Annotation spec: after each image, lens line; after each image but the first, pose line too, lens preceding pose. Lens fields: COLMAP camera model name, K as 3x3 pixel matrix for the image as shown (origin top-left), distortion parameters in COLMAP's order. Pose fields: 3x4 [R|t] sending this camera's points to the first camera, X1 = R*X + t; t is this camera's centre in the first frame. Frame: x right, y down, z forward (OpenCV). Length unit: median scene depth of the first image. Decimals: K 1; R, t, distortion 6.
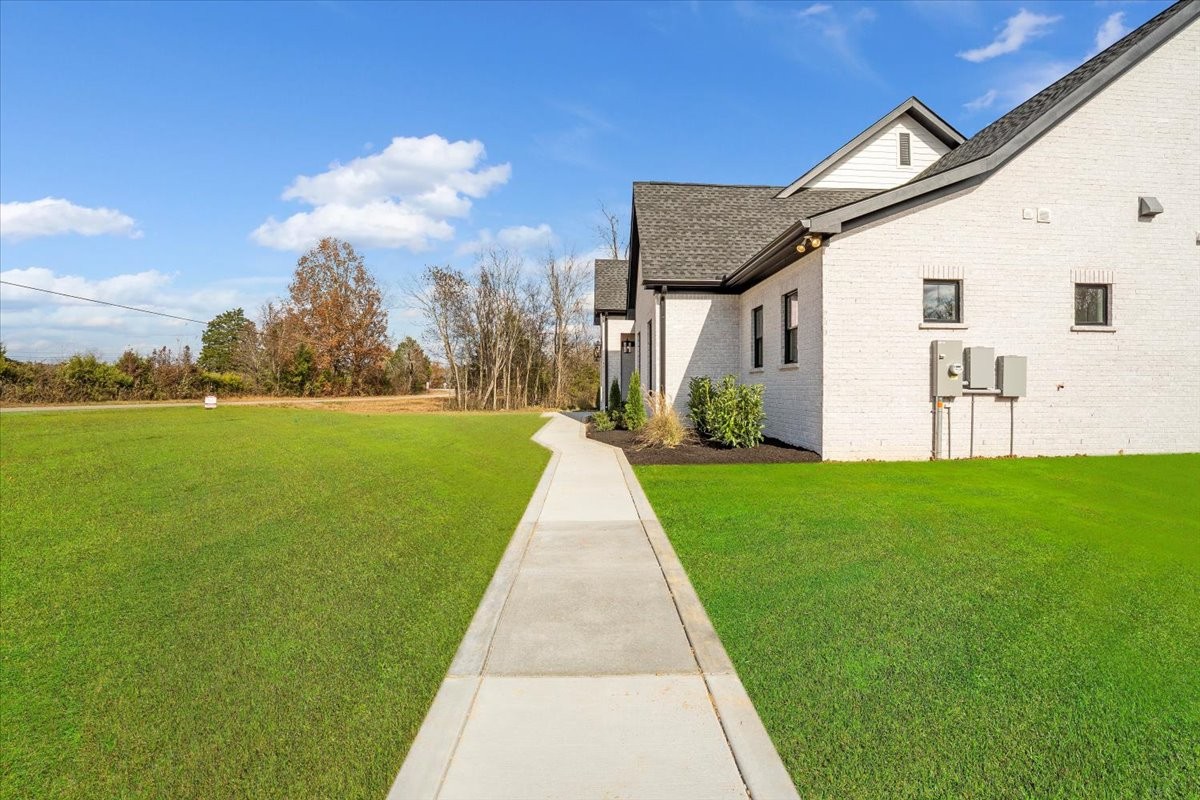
lens RADIAL K [[525.7, 0, 601.3], [0, 525.7, 388.9], [0, 0, 1]] dist [-0.072670, 0.017471]
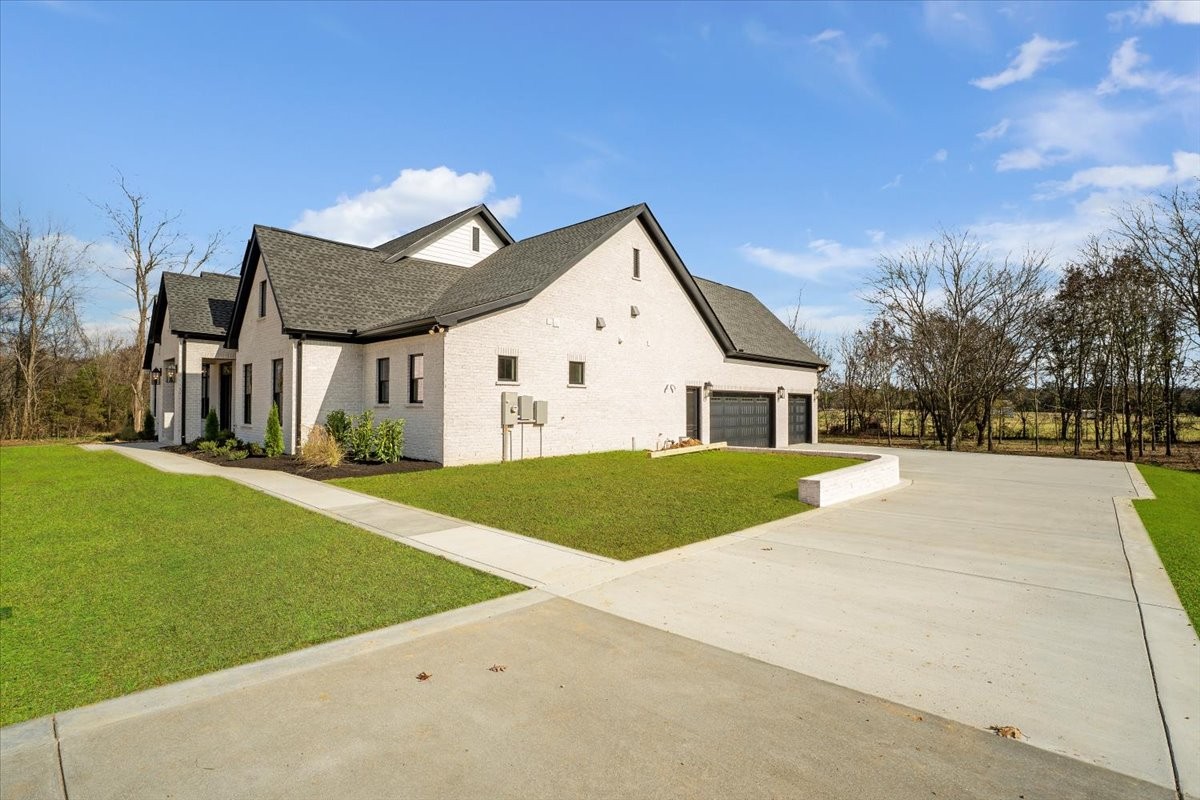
lens RADIAL K [[571.1, 0, 599.4], [0, 571.1, 396.4], [0, 0, 1]] dist [-0.068493, 0.019747]
pose [[0.695902, 0.009789, 0.718070, -0.454244], [0.003208, 0.999855, -0.016740, -0.043542], [-0.718130, 0.013953, 0.695769, -0.511441]]
